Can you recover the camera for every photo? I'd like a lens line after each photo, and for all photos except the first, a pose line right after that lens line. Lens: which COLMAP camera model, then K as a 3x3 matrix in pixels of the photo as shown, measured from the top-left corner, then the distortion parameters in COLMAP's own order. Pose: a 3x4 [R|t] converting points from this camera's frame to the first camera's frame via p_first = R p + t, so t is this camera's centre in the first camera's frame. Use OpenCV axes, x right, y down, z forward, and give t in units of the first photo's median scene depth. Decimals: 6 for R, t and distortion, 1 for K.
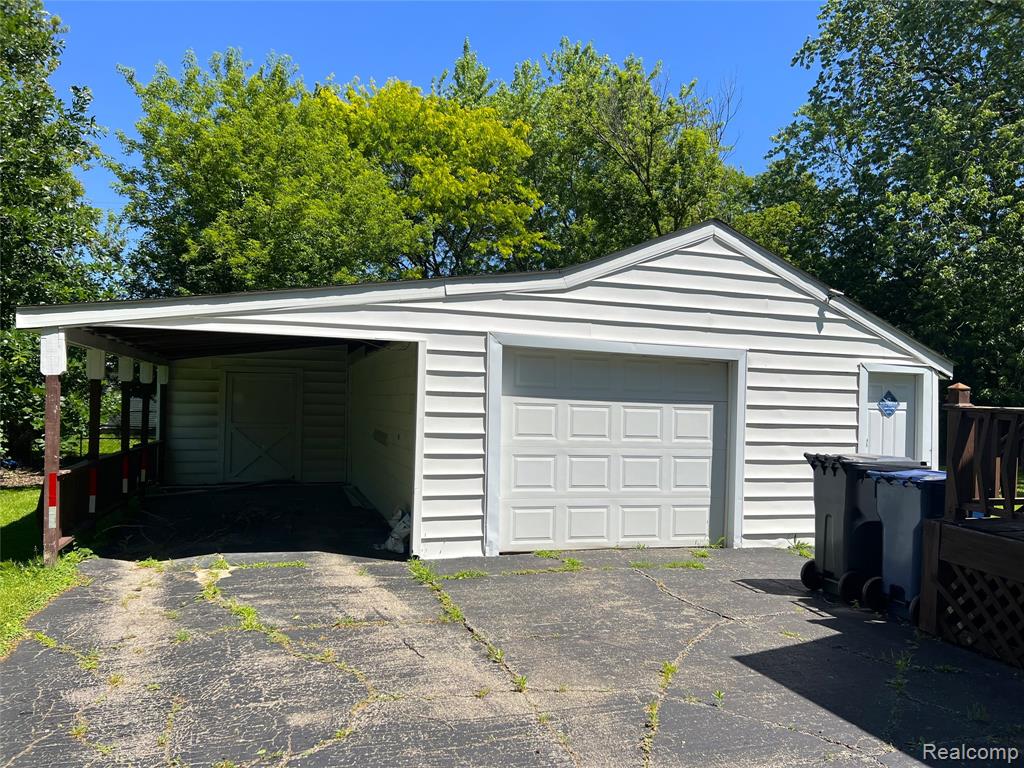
lens RADIAL K [[778.4, 0, 512.0], [0, 778.4, 384.0], [0, 0, 1]] dist [0.058261, -0.062214]
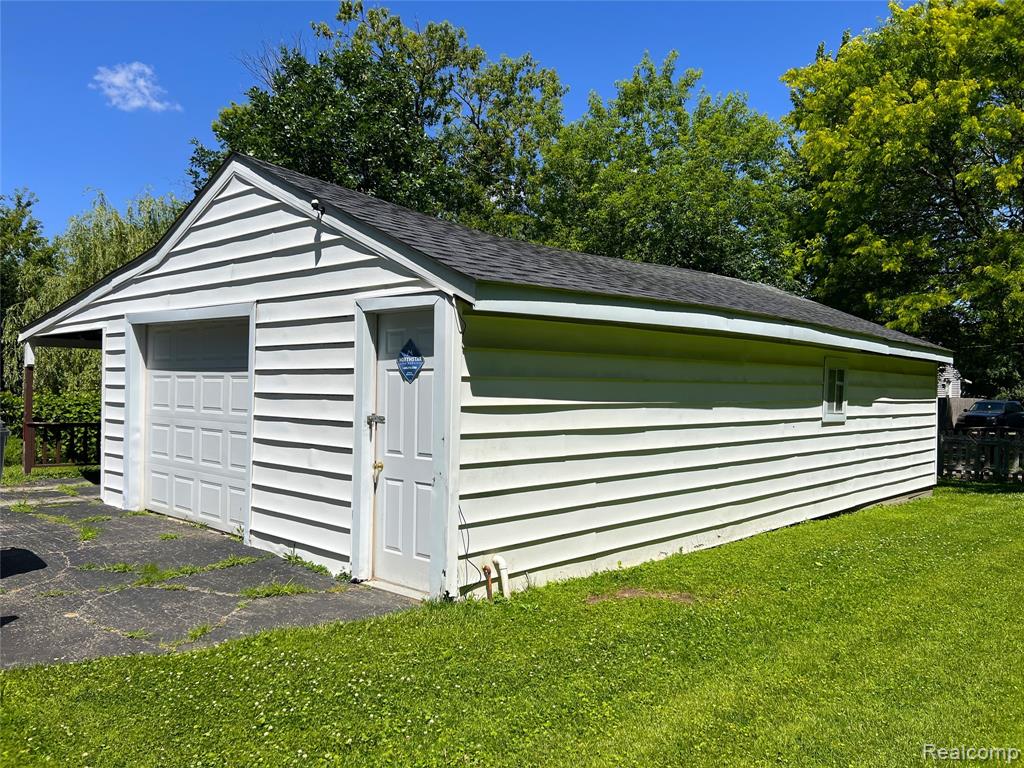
lens RADIAL K [[778.4, 0, 512.0], [0, 778.4, 384.0], [0, 0, 1]] dist [0.058261, -0.062214]
pose [[0.483126, -0.023288, -0.875241, 1.117464], [0.020477, 0.999673, -0.015296, 0.058093], [0.875312, -0.010533, 0.483445, 0.830129]]
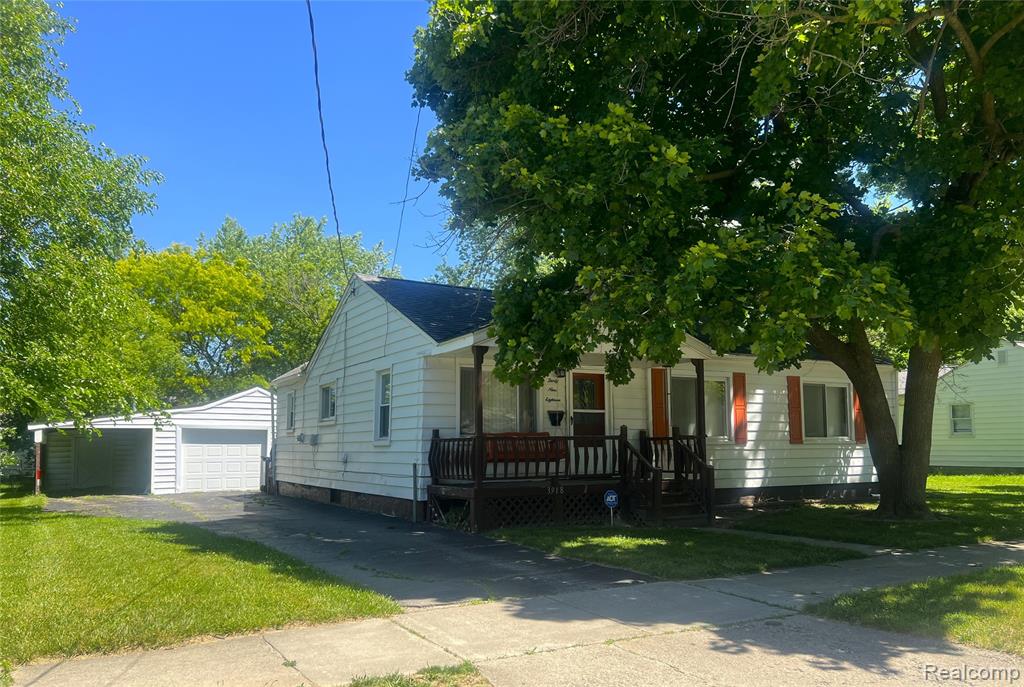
lens RADIAL K [[784.9, 0, 512.0], [0, 784.9, 343.5], [0, 0, 1]] dist [0.004966, 0.002245]
pose [[0.975541, -0.011854, 0.219497, 0.503423], [0.034906, 0.994228, -0.101447, -0.016098], [-0.217028, 0.106628, 0.970324, -2.068855]]
